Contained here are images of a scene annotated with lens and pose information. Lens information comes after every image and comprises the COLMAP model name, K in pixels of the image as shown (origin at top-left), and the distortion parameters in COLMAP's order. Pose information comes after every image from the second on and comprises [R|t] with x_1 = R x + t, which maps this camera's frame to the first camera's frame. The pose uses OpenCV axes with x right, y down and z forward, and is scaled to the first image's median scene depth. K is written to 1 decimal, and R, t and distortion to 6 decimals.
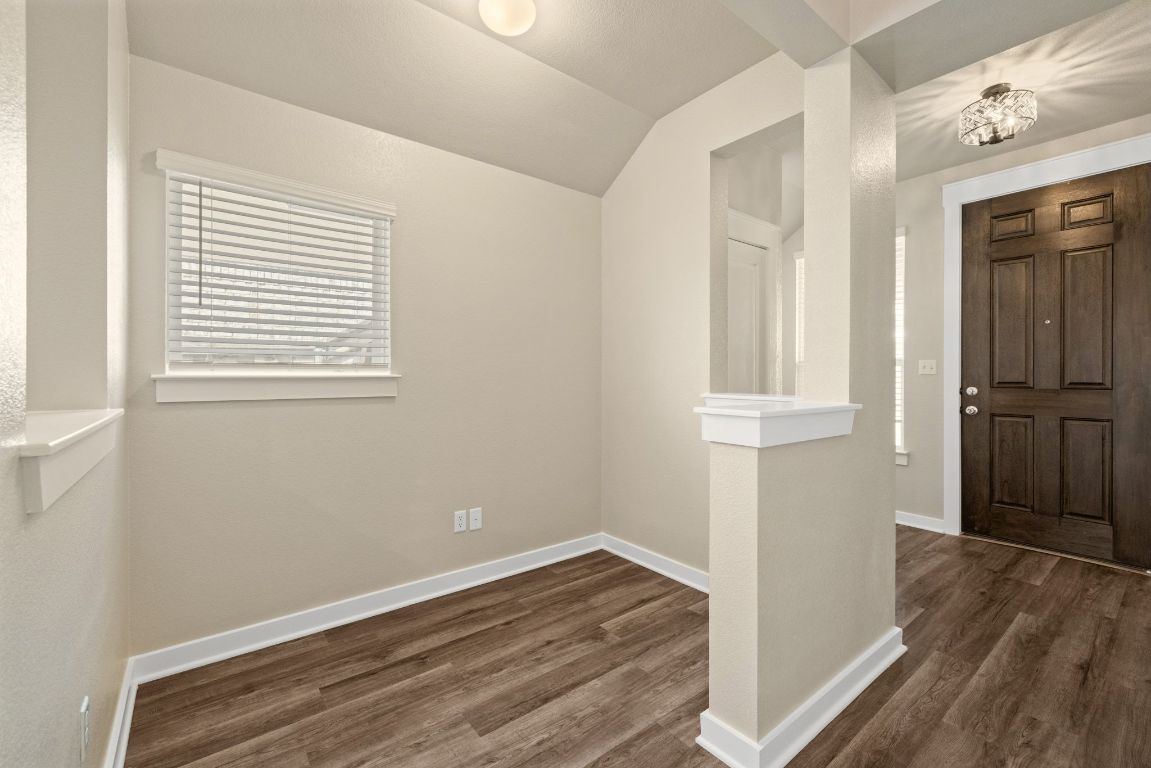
lens RADIAL K [[484.5, 0, 569.0], [0, 484.5, 381.9], [0, 0, 1]] dist [0.000757, -0.000965]
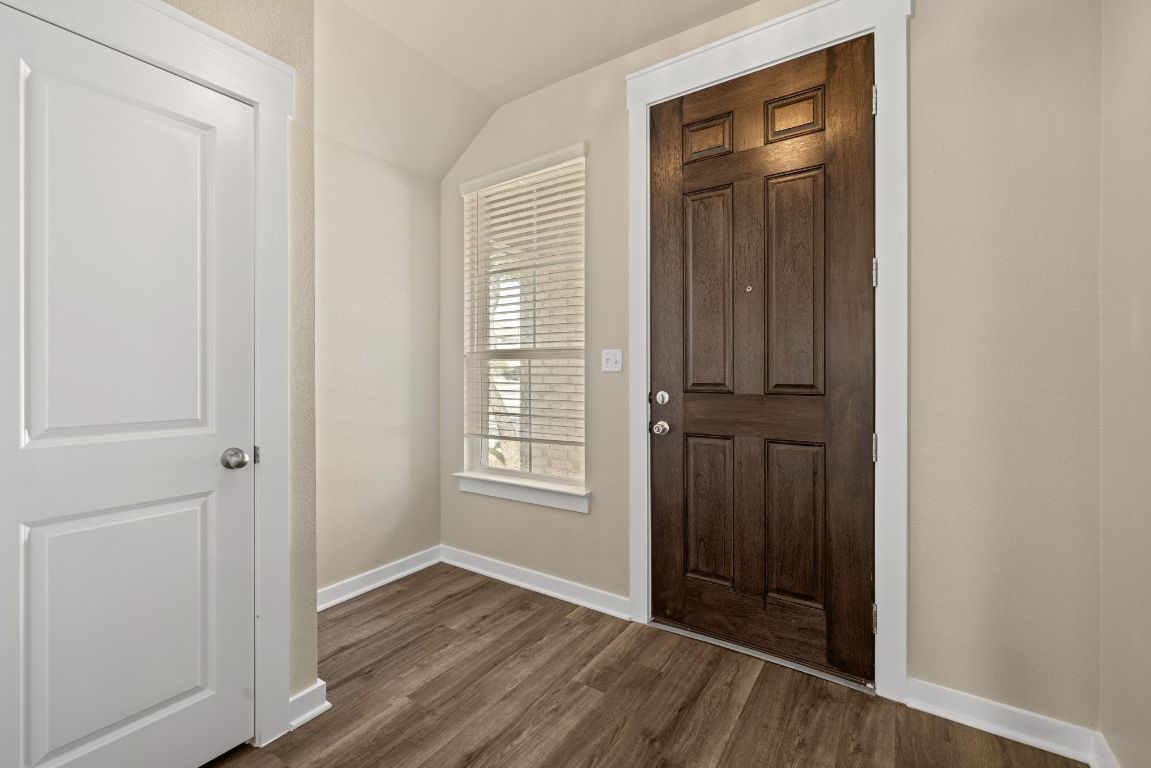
lens RADIAL K [[484.5, 0, 584.7], [0, 484.5, 384.4], [0, 0, 1]] dist [0.000757, -0.000965]
pose [[0.942601, -0.003011, 0.333907, 0.545180], [0.003488, 0.999994, -0.000830, 0.001116], [-0.333903, 0.001947, 0.942606, 0.450449]]
